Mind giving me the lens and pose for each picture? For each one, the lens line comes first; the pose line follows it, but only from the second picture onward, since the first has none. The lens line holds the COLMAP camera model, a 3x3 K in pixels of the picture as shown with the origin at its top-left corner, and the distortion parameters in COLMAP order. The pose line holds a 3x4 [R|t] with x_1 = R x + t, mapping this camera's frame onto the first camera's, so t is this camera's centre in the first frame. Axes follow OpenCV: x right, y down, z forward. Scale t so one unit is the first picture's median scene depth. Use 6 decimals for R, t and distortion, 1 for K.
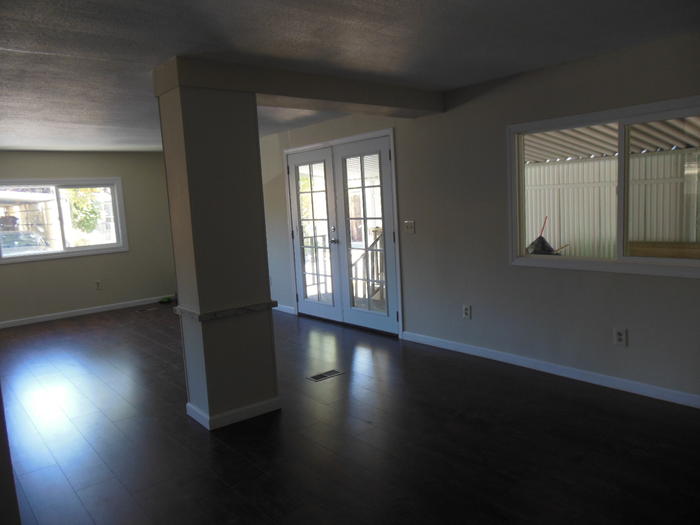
lens RADIAL K [[533.3, 0, 349.1], [0, 533.3, 258.8], [0, 0, 1]] dist [-0.051203, 0.067568]
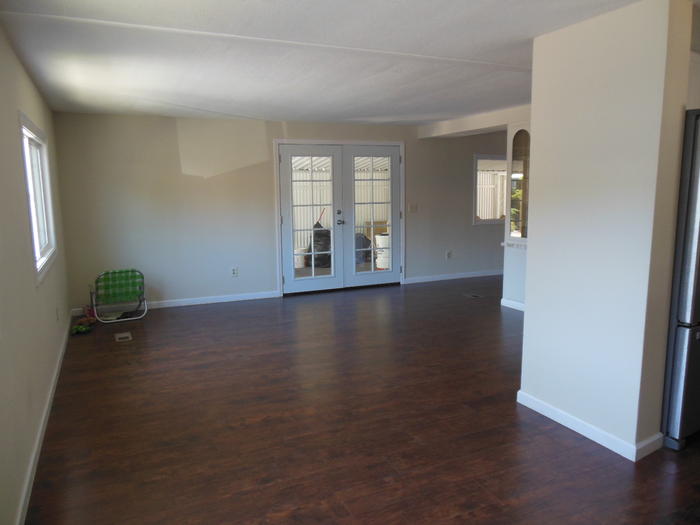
lens RADIAL K [[533.3, 0, 338.0], [0, 533.3, 257.6], [0, 0, 1]] dist [-0.051203, 0.067568]
pose [[0.265181, -0.069319, 0.961704, -1.288753], [0.108908, 0.993183, 0.041558, -0.003887], [-0.958028, 0.093717, 0.270923, 0.722472]]
